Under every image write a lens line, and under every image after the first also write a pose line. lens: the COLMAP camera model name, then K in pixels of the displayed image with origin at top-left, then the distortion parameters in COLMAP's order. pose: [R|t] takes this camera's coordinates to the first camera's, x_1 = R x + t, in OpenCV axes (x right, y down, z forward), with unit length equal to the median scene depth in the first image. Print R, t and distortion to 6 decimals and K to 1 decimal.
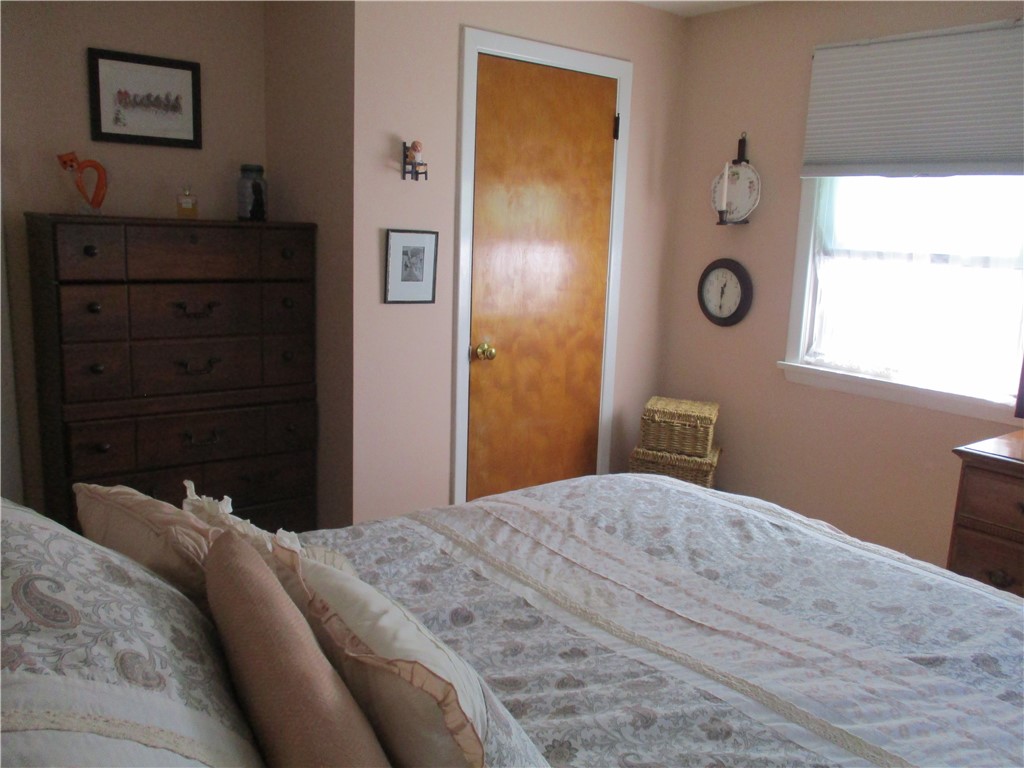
lens RADIAL K [[859.8, 0, 517.5], [0, 859.8, 388.2], [0, 0, 1]] dist [-0.017145, 0.004705]
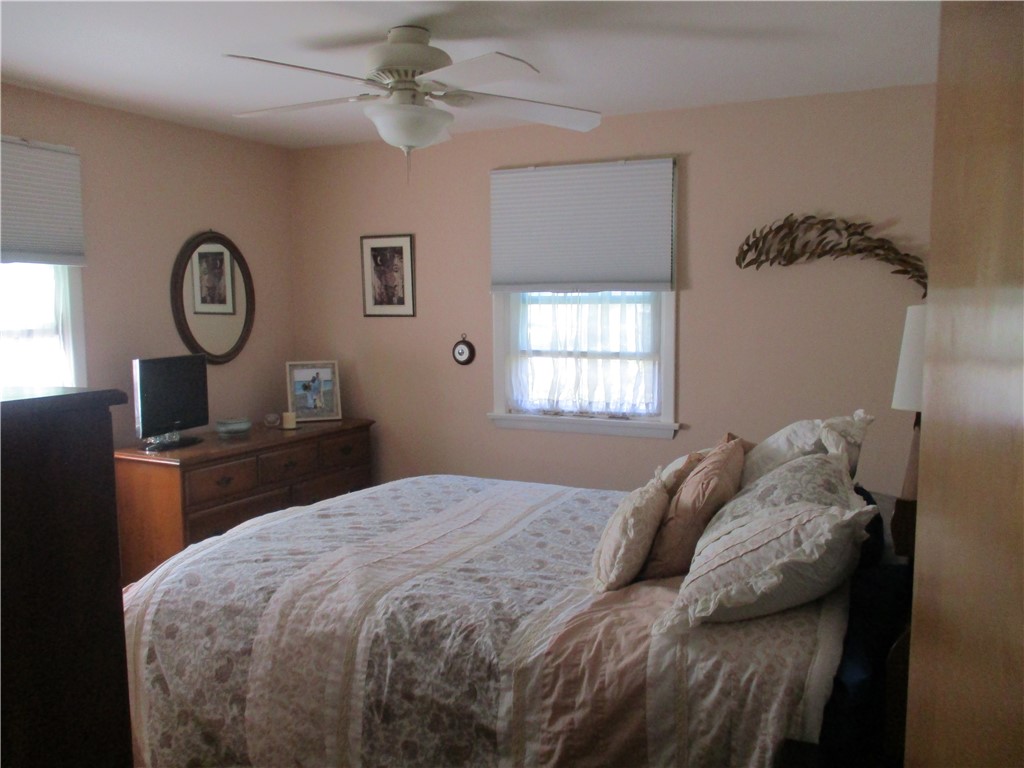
lens RADIAL K [[859.8, 0, 517.5], [0, 859.8, 388.2], [0, 0, 1]] dist [-0.017145, 0.004705]
pose [[-0.417431, -0.144002, 0.897226, -1.188275], [0.154170, 0.961827, 0.226097, -0.341269], [-0.895535, 0.232705, -0.379296, 1.222147]]
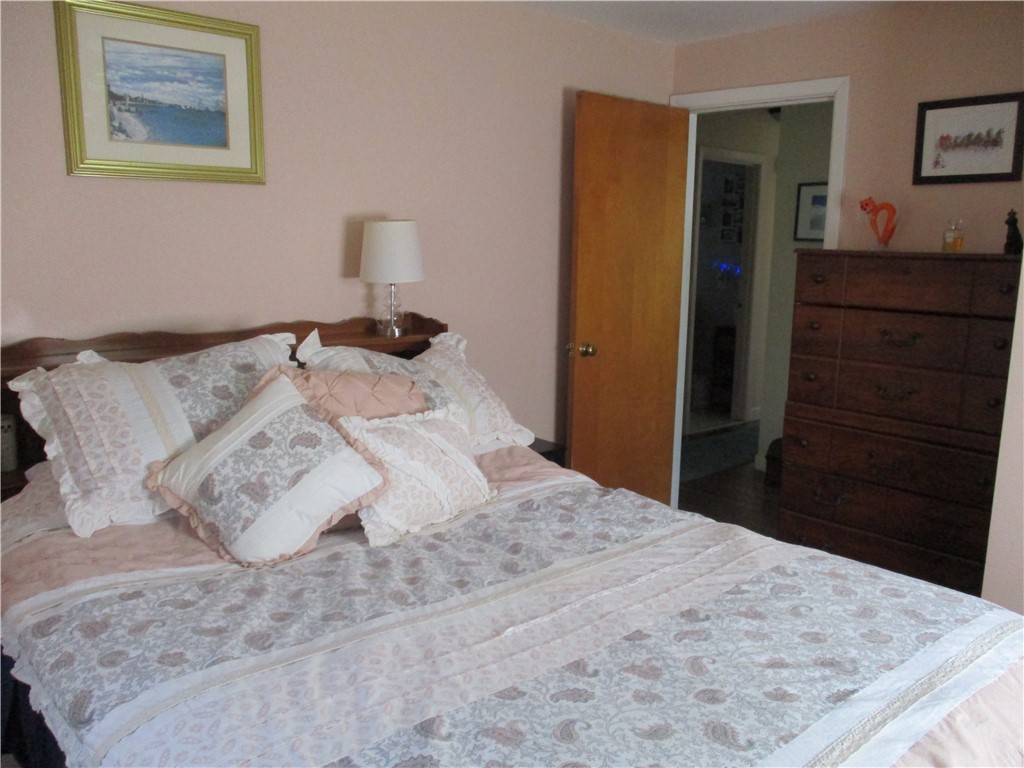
lens RADIAL K [[859.8, 0, 517.5], [0, 859.8, 388.2], [0, 0, 1]] dist [-0.017145, 0.004705]
pose [[0.051505, 0.130281, -0.990138, 0.890571], [-0.202095, 0.972301, 0.117421, -0.085178], [0.978011, 0.194054, 0.076407, 0.668630]]
